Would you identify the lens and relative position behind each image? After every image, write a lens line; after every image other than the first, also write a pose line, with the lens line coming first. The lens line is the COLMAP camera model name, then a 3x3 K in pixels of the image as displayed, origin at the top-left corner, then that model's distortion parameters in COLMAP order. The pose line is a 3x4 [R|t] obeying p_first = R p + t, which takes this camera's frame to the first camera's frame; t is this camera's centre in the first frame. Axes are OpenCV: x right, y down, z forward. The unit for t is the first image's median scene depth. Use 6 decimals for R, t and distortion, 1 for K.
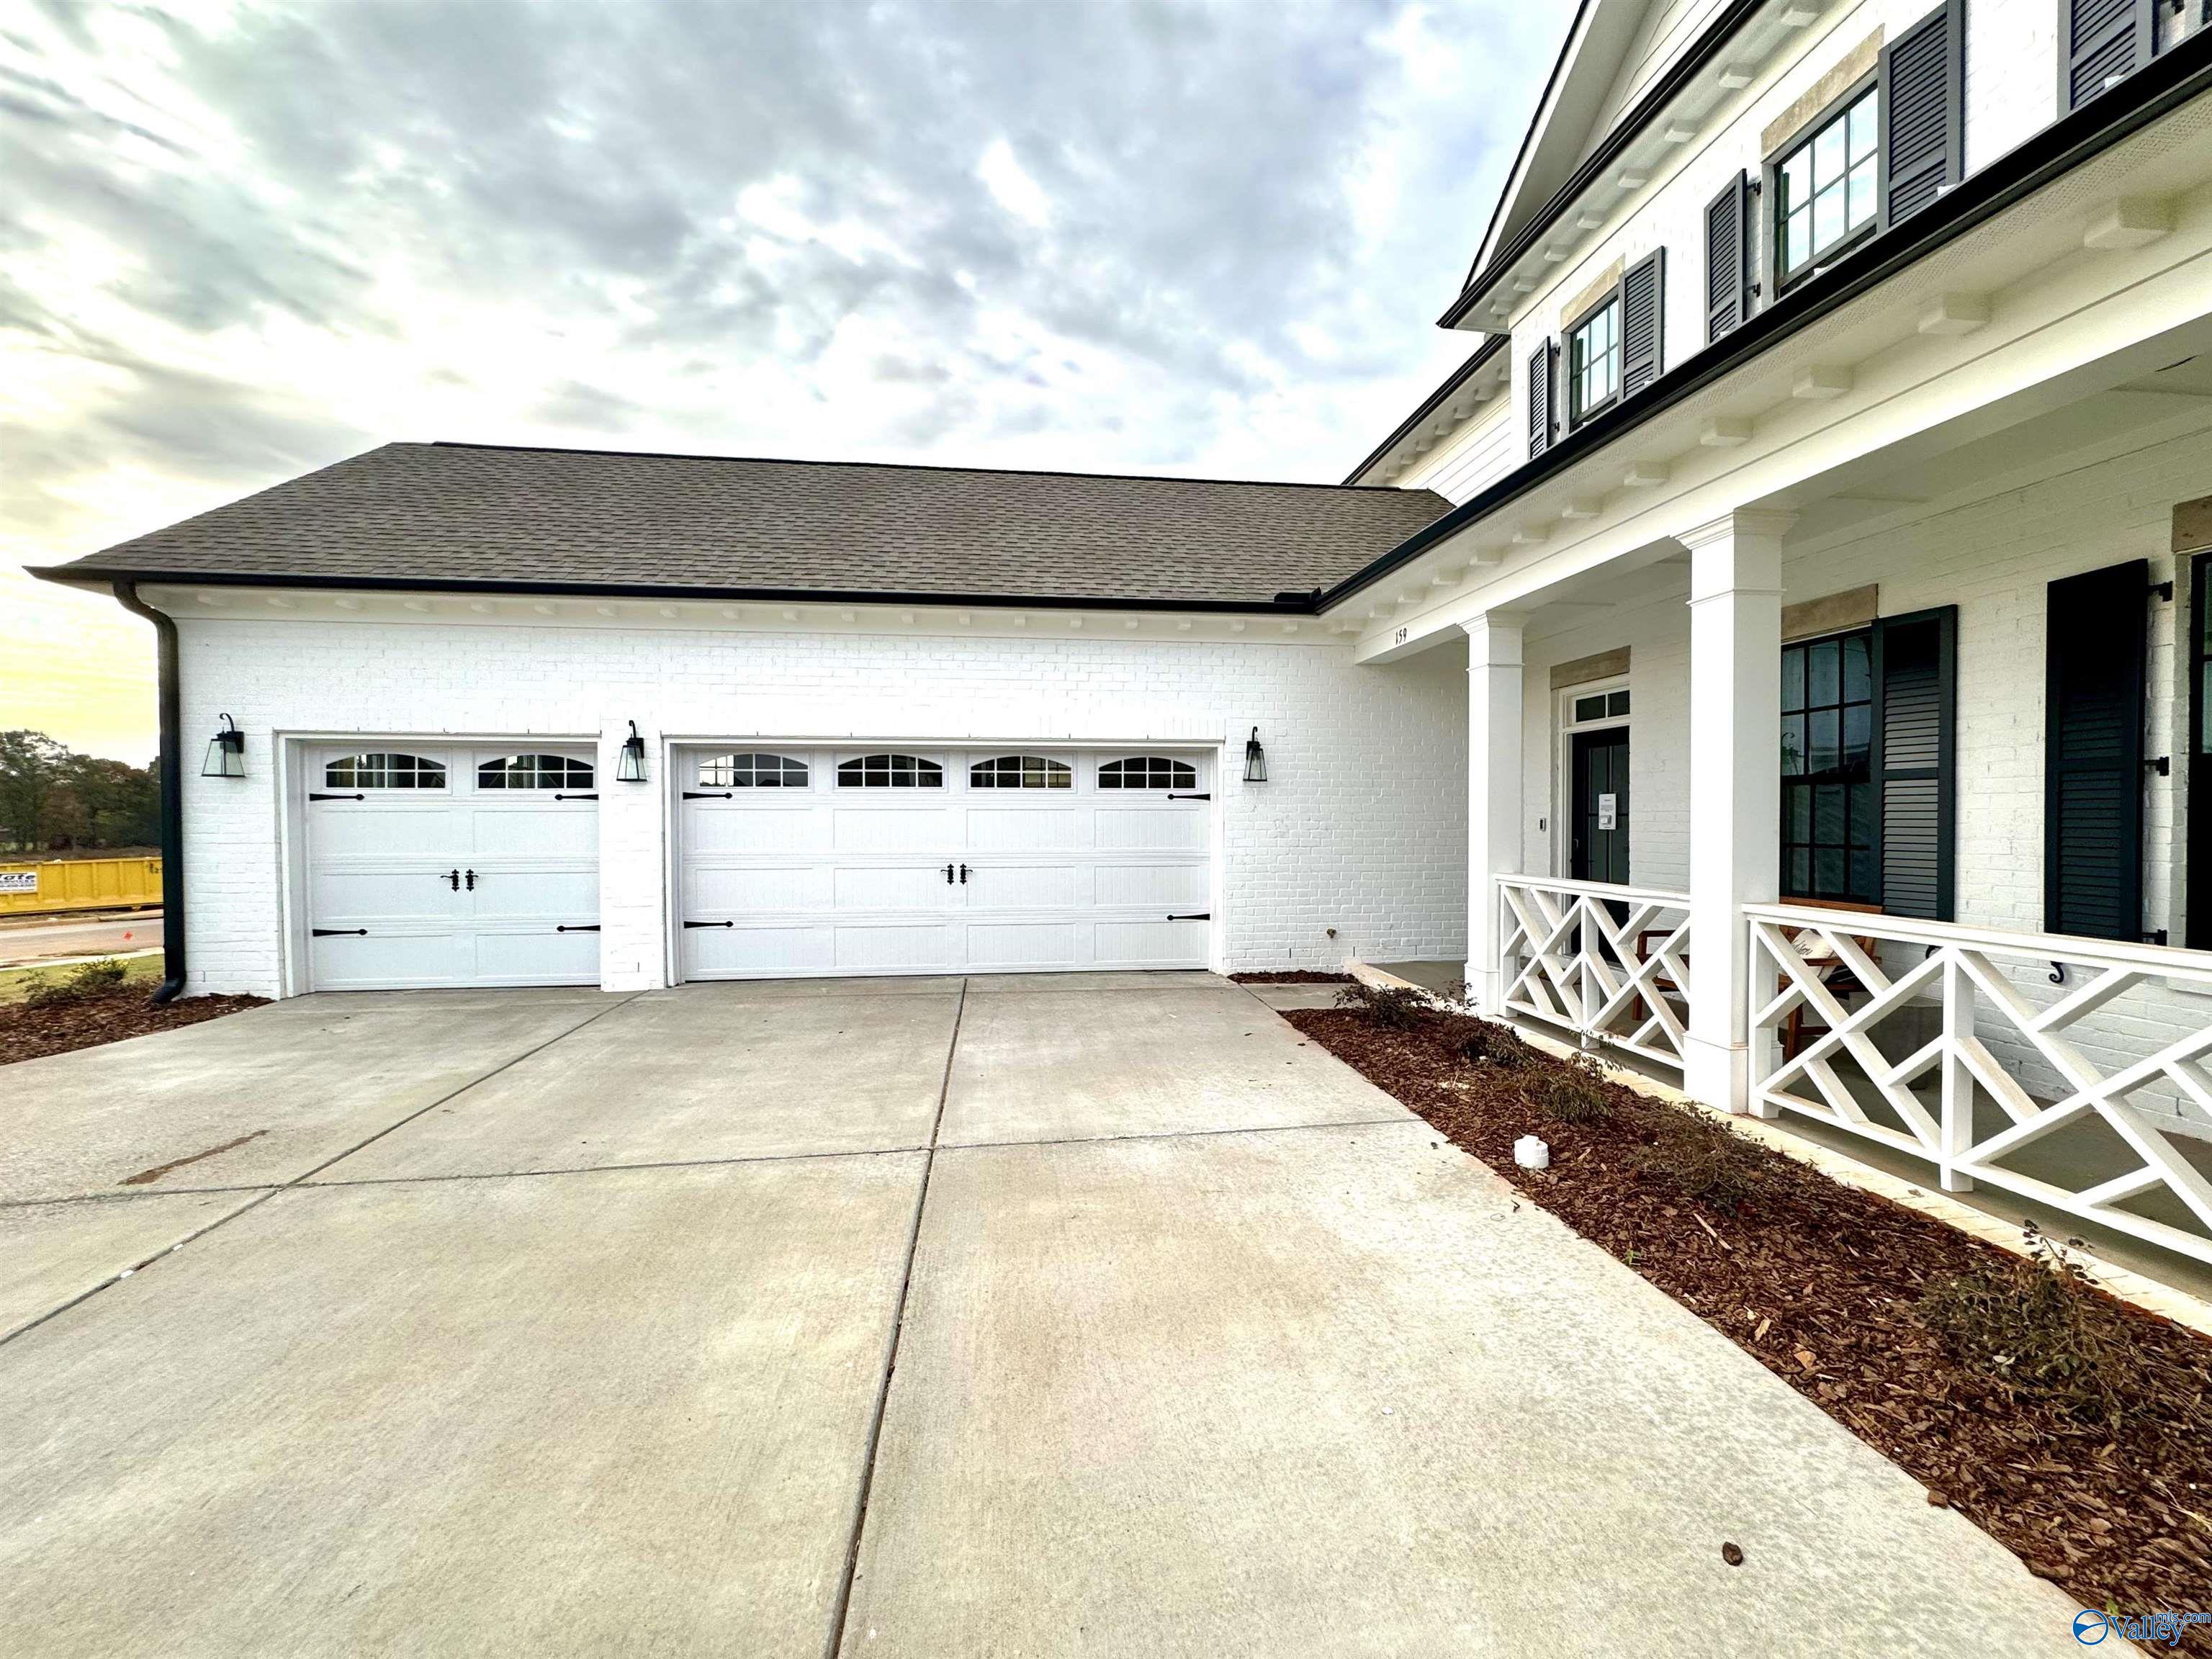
lens RADIAL K [[882.8, 0, 1106.0], [0, 882.8, 829.5], [0, 0, 1]] dist [-0.002104, -0.000304]
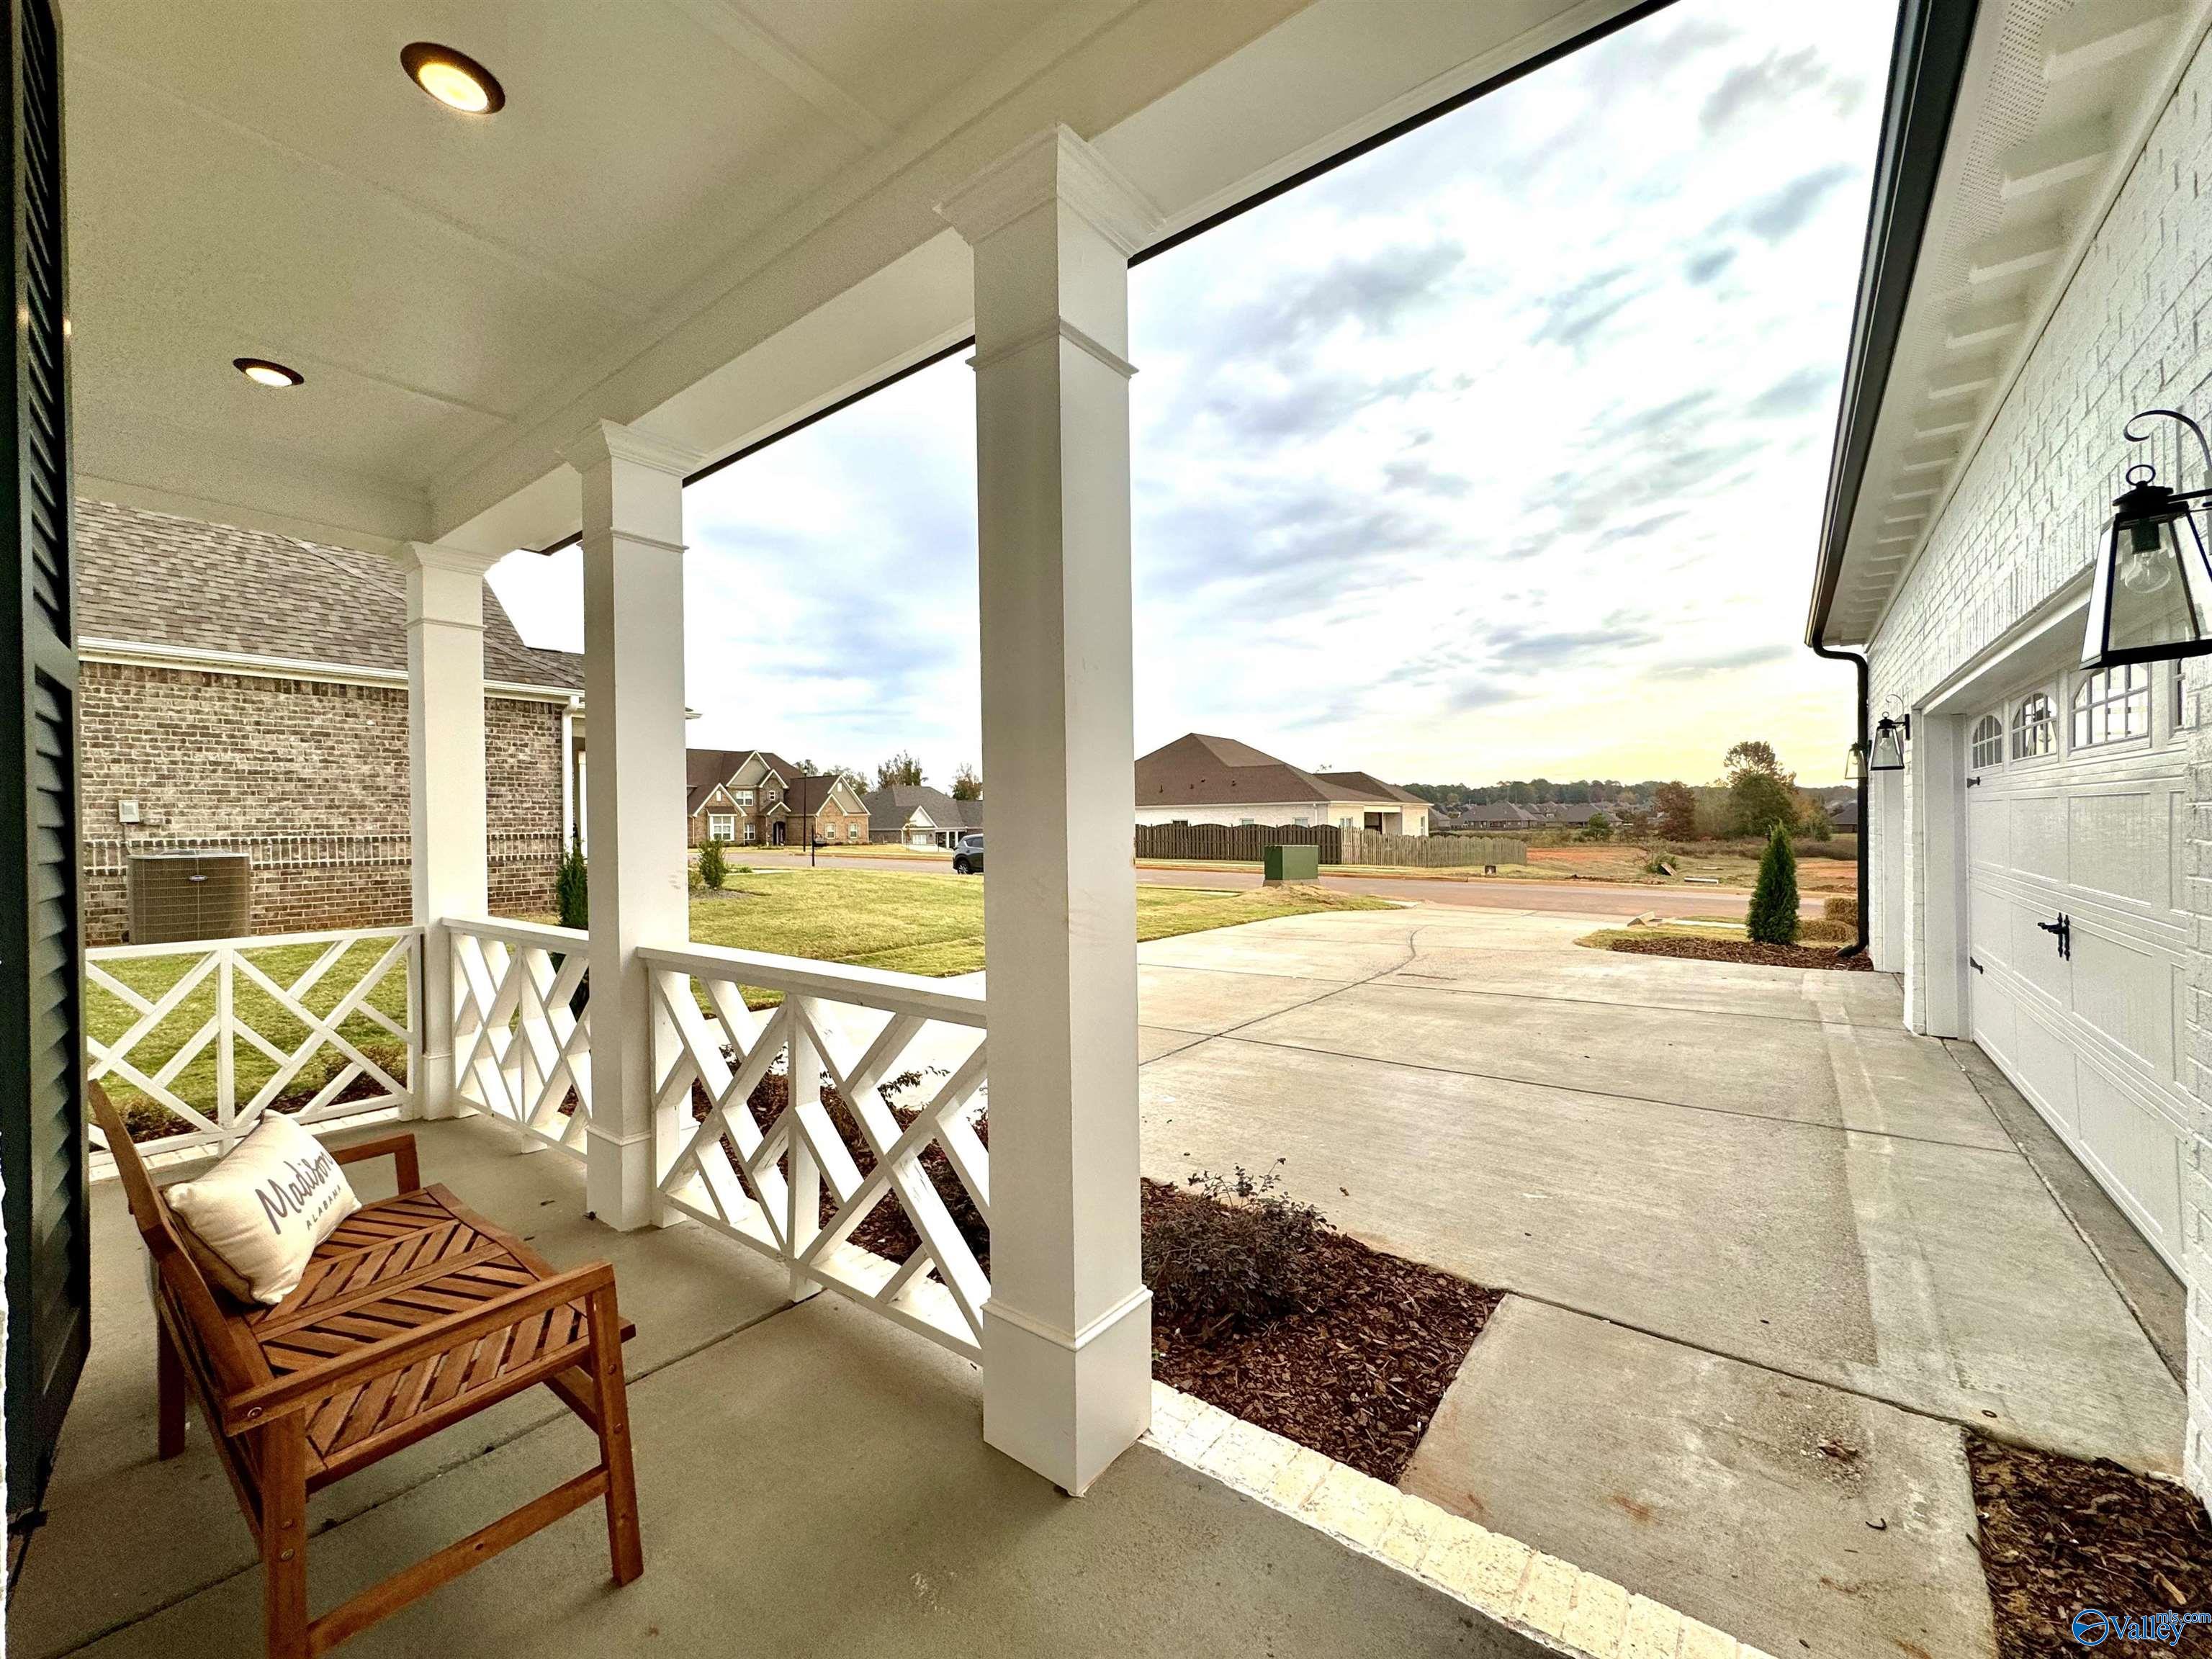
lens RADIAL K [[882.1, 0, 1106.0], [0, 882.1, 829.5], [0, 0, 1]] dist [-0.000375, 0.000255]
pose [[-0.706965, 0.019498, -0.706980, 0.817500], [0.006738, 0.999760, 0.020834, -0.027280], [0.707216, 0.009965, -0.706927, 1.553960]]
